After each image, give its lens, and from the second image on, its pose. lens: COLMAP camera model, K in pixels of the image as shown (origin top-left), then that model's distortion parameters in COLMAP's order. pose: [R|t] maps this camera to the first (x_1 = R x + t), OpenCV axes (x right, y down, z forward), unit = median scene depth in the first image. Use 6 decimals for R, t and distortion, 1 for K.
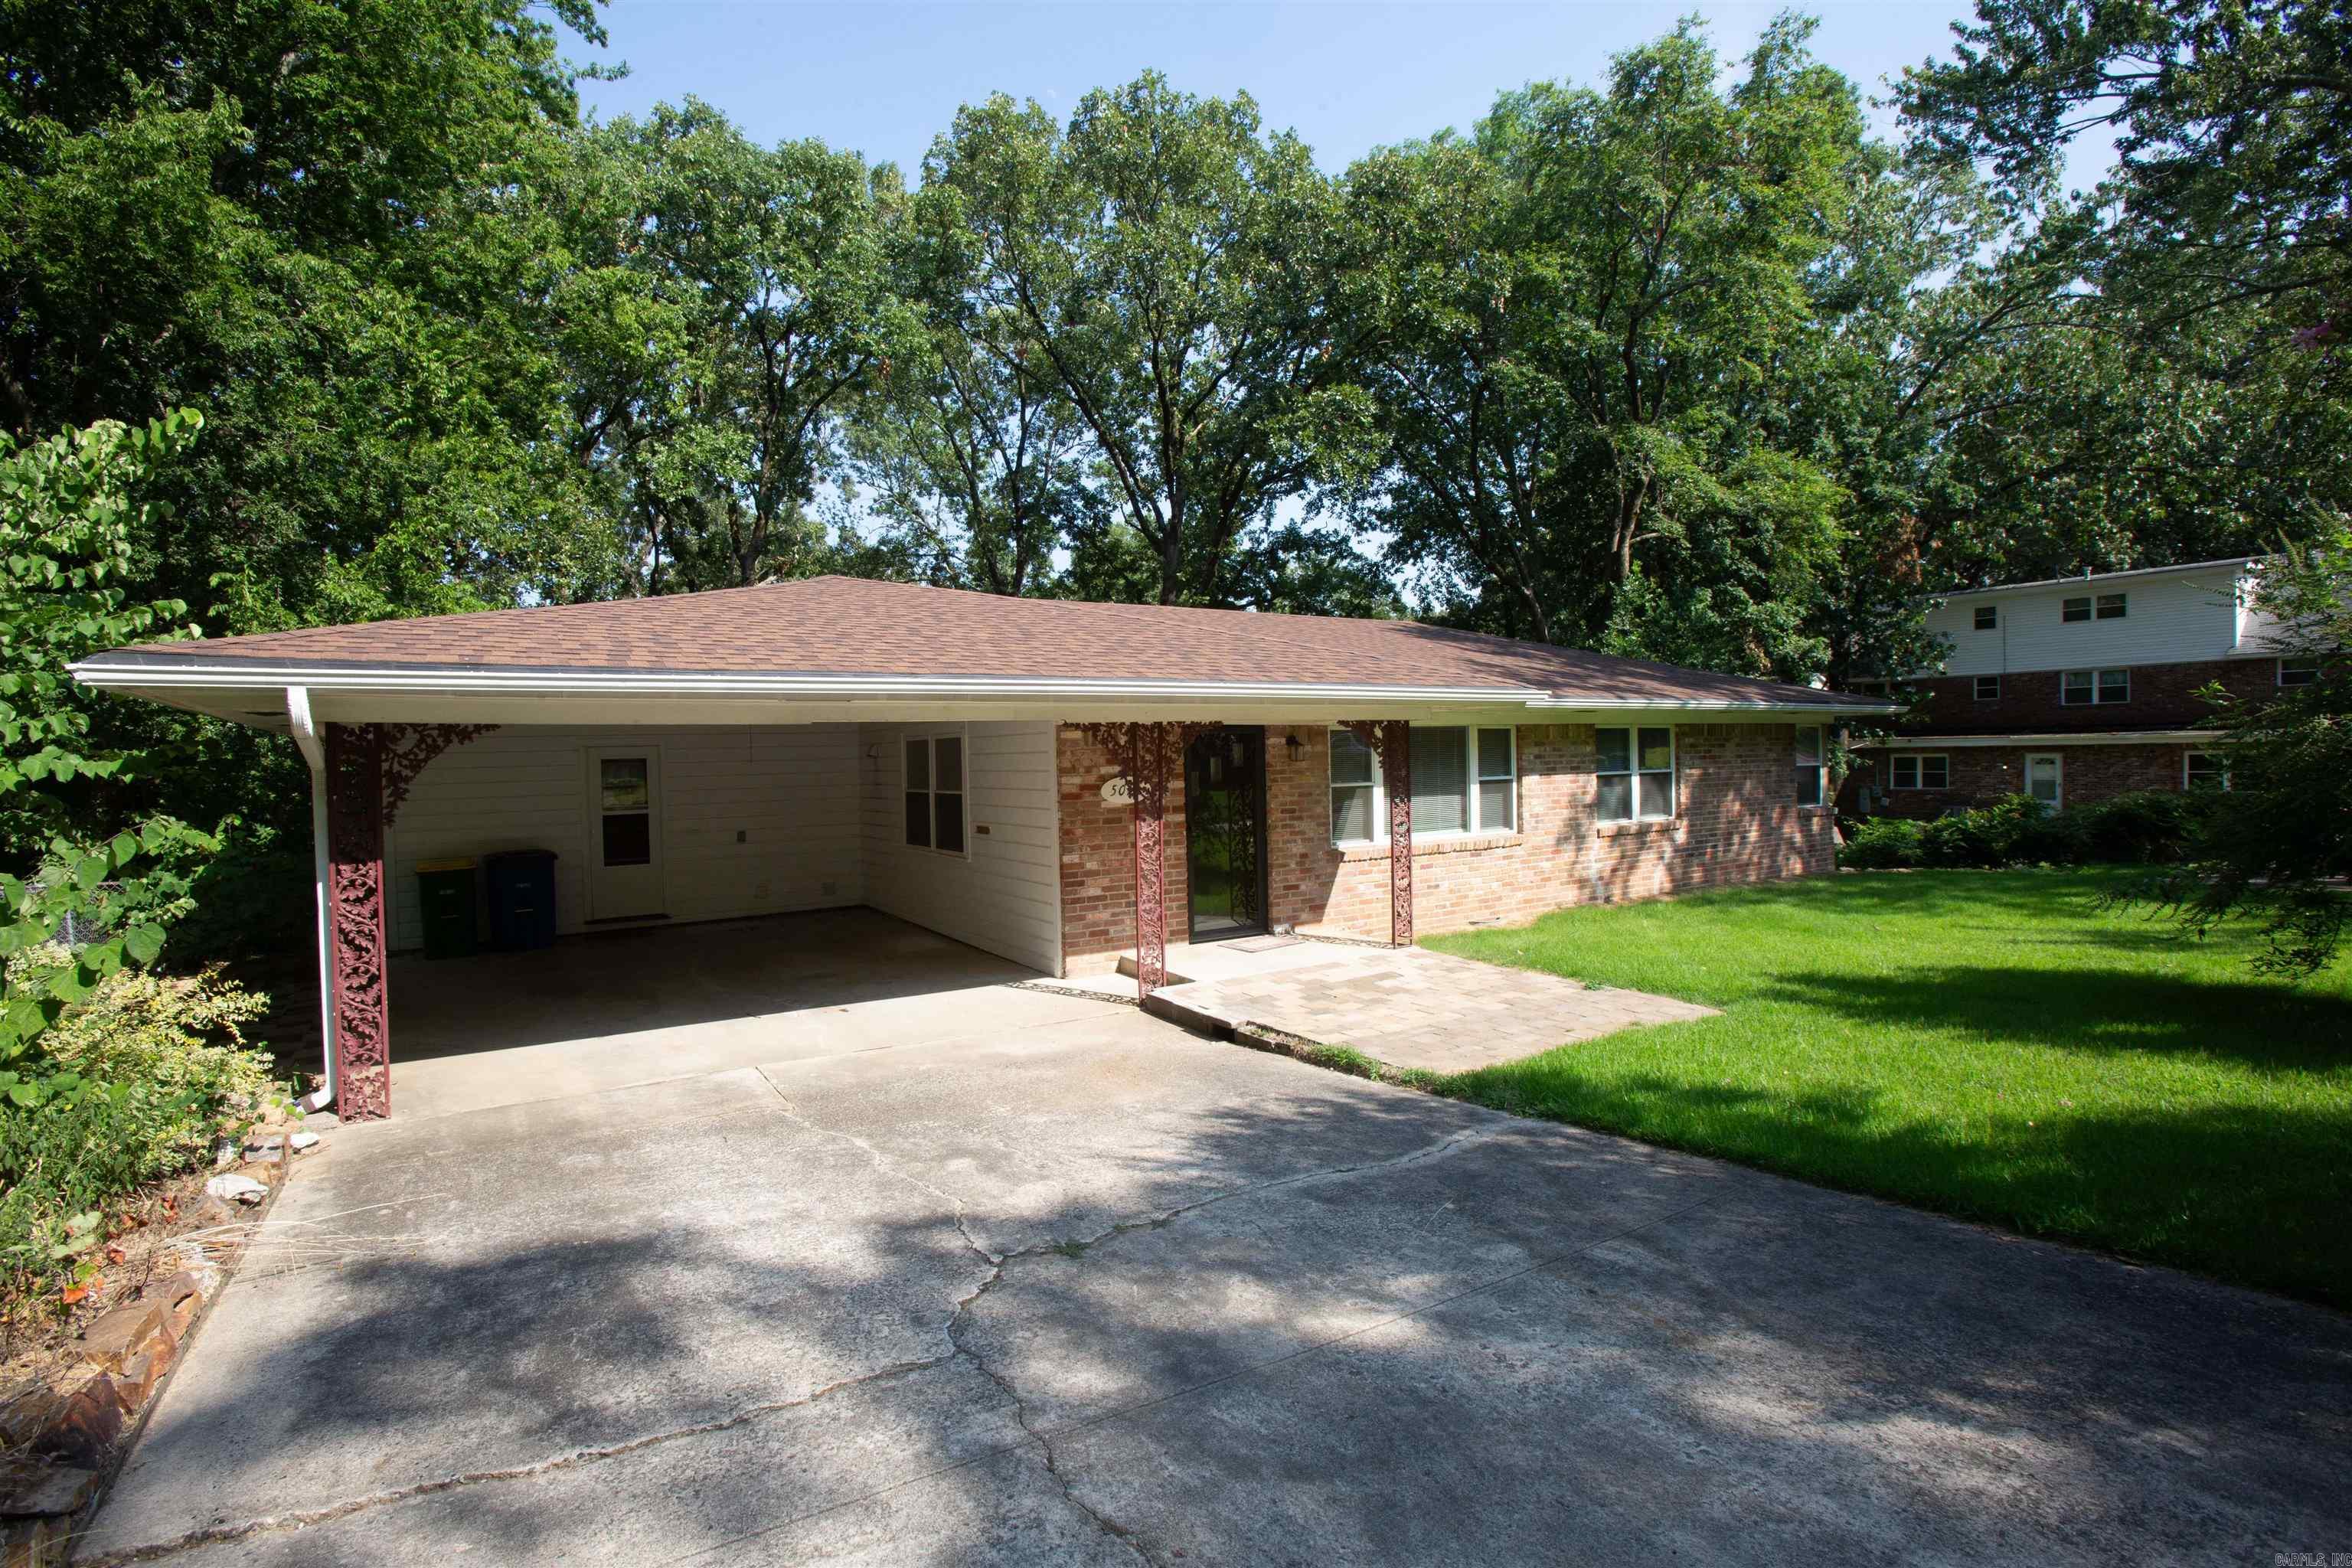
lens RADIAL K [[1118.9, 0, 1137.2], [0, 1118.9, 776.8], [0, 0, 1]] dist [-0.075003, 0.034935]
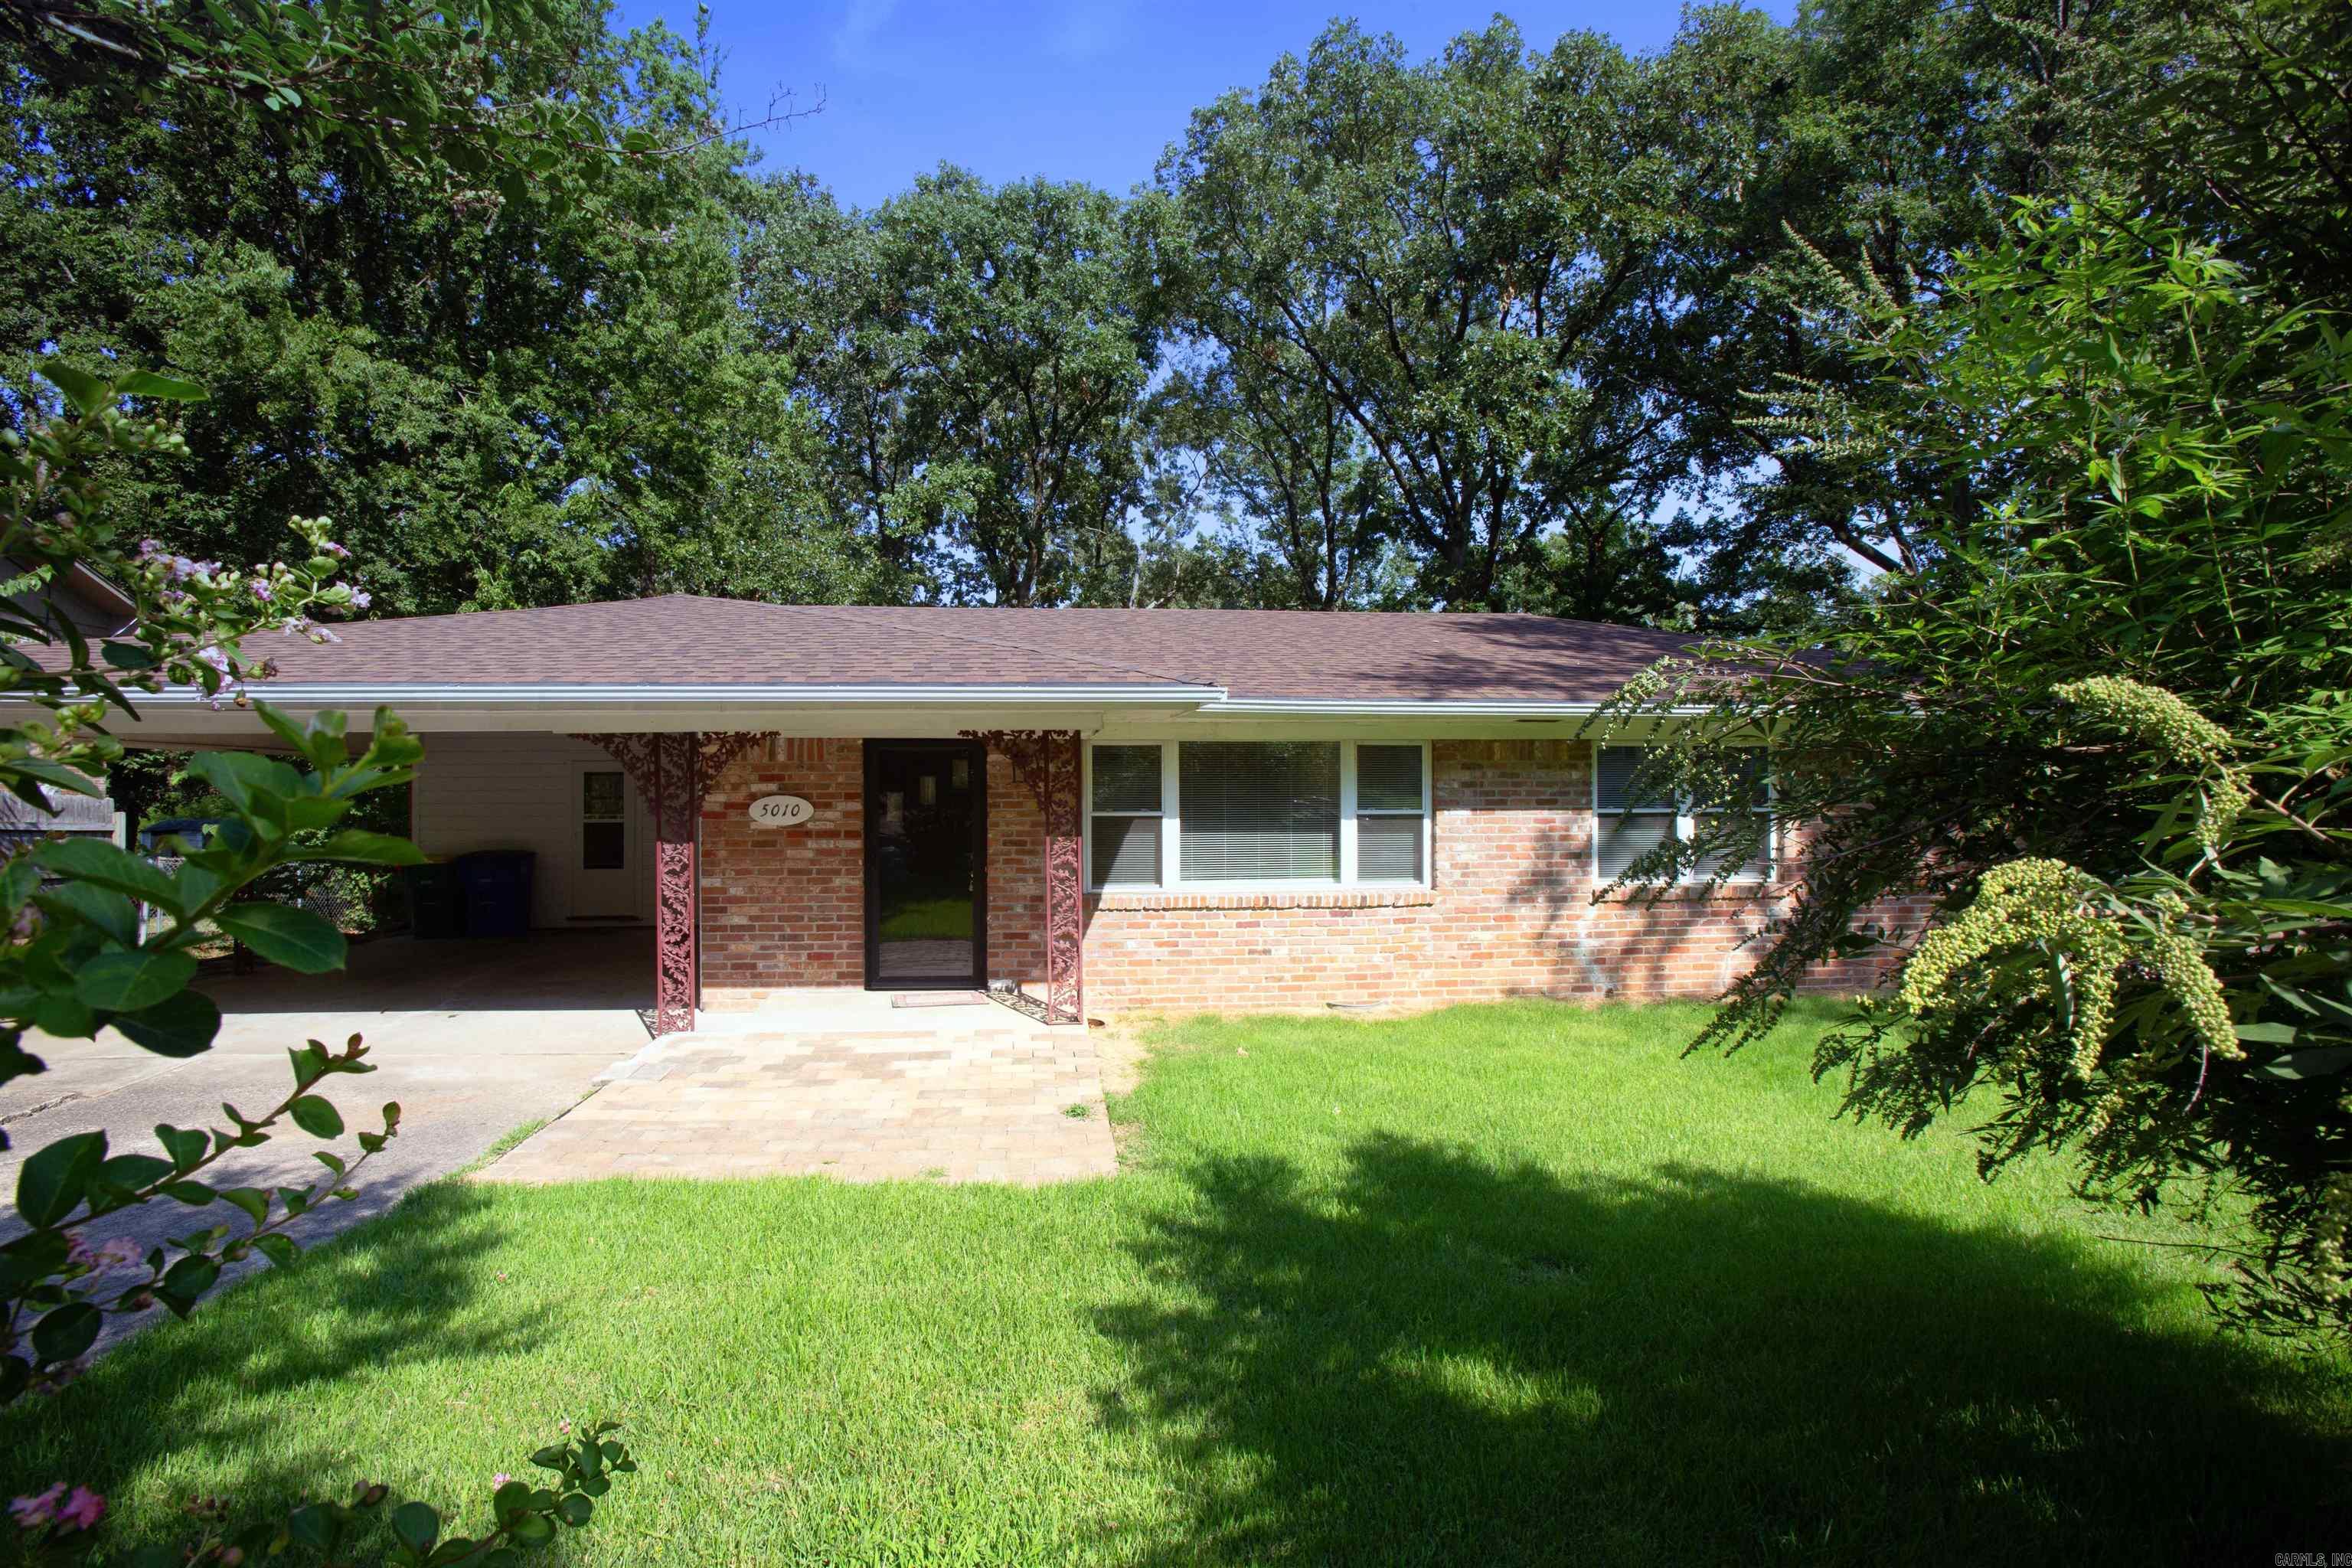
lens RADIAL K [[1118.9, 0, 1137.2], [0, 1118.9, 776.8], [0, 0, 1]] dist [-0.075003, 0.034935]
pose [[0.894052, 0.014136, -0.447740, 0.518267], [-0.025207, 0.999506, -0.018777, -0.004320], [0.447254, 0.028074, 0.893966, 0.265146]]
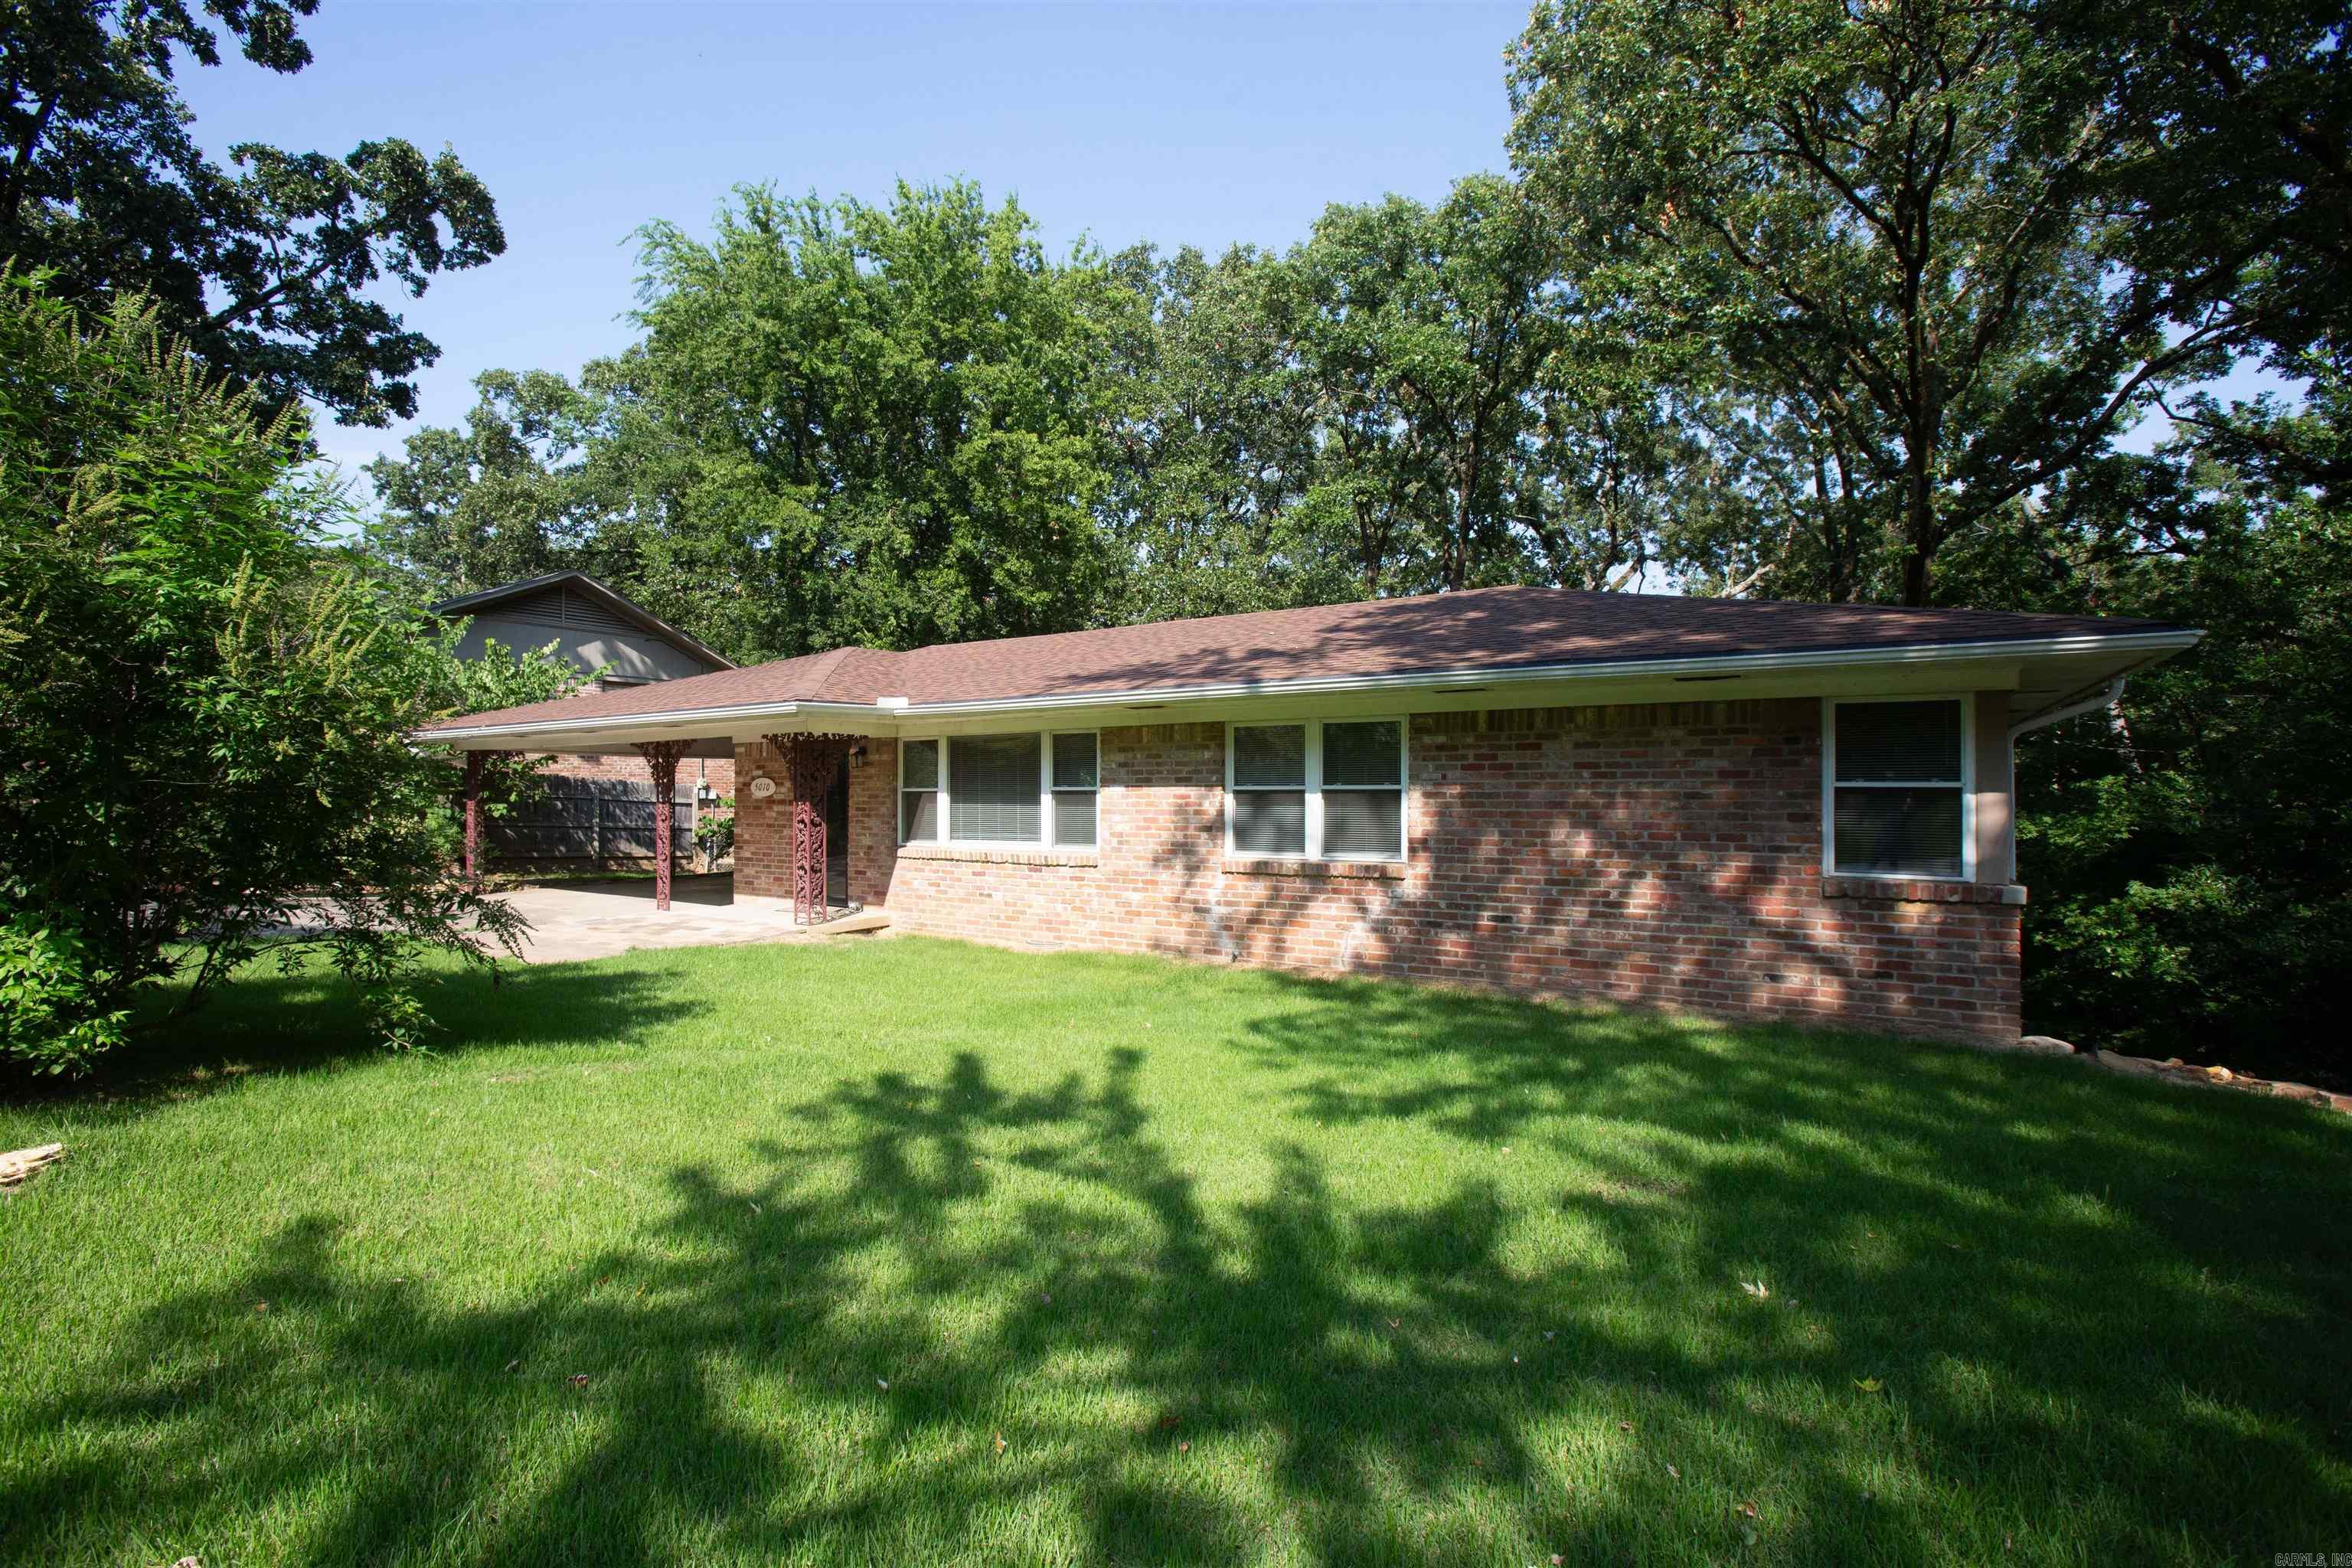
lens RADIAL K [[1118.9, 0, 1137.2], [0, 1118.9, 776.8], [0, 0, 1]] dist [-0.075003, 0.034935]
pose [[0.401259, 0.022655, -0.915685, 1.200798], [-0.008882, 0.999743, 0.020843, -0.028266], [0.915922, -0.000230, 0.401357, 0.700542]]
